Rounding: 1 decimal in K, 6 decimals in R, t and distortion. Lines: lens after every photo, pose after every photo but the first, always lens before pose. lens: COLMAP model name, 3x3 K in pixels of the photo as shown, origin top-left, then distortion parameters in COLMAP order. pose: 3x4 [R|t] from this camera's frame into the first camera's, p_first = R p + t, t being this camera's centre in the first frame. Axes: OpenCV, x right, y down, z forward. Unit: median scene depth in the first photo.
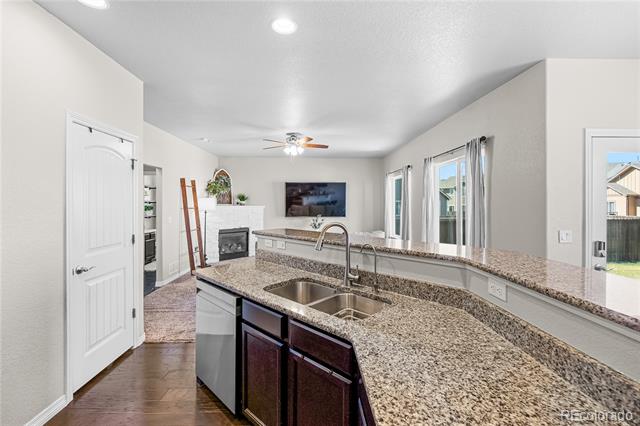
lens RADIAL K [[280.7, 0, 322.4], [0, 280.7, 207.2], [0, 0, 1]] dist [-0.001630, -0.000192]
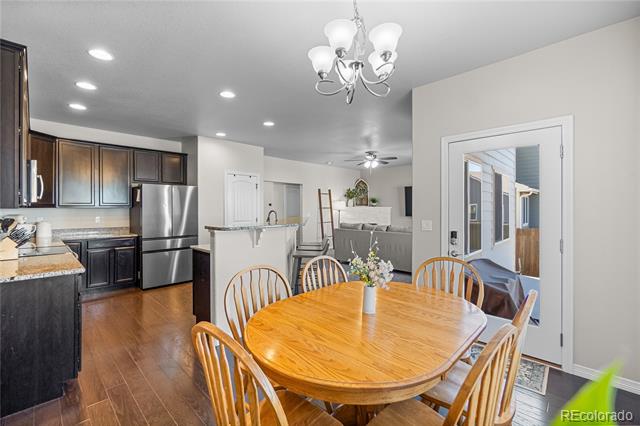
lens RADIAL K [[280.7, 0, 322.4], [0, 280.7, 207.2], [0, 0, 1]] dist [-0.001630, -0.000192]
pose [[0.699098, -0.003190, -0.715019, 0.478597], [-0.006368, 0.999923, -0.010688, 0.012456], [0.714997, 0.012025, 0.699024, -0.071589]]
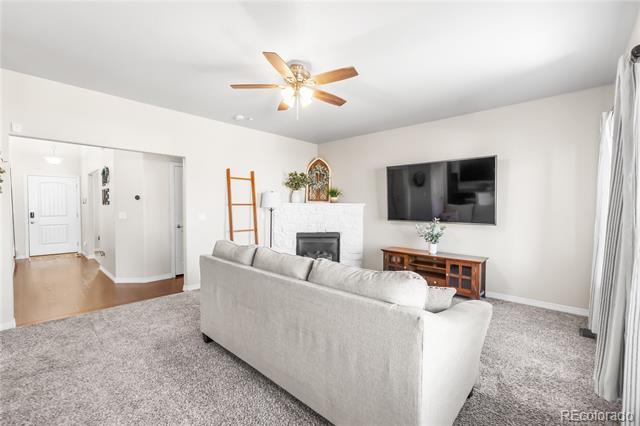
lens RADIAL K [[280.7, 0, 322.4], [0, 280.7, 207.2], [0, 0, 1]] dist [-0.001630, -0.000192]
pose [[0.711608, 0.006765, -0.702544, 0.222970], [-0.012956, 0.999910, -0.003495, 0.008810], [0.702457, 0.011589, 0.711632, 0.438352]]
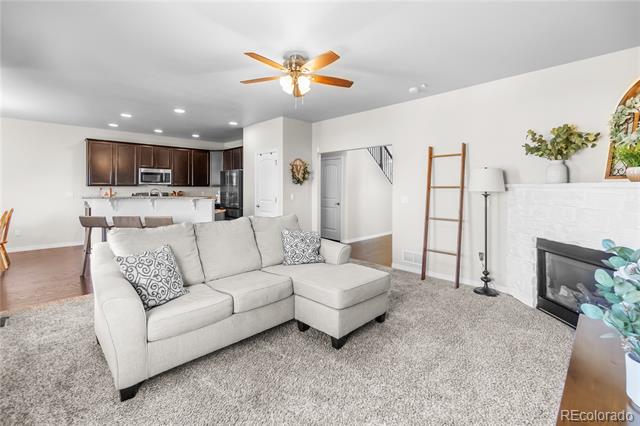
lens RADIAL K [[276.5, 0, 320.0], [0, 276.5, 187.8], [0, 0, 1]] dist [-0.000792, -0.000048]
pose [[-0.740788, -0.006232, -0.671710, 0.158229], [-0.014684, 0.999868, 0.006918, 0.003495], [0.671578, 0.014989, -0.740782, 0.989481]]
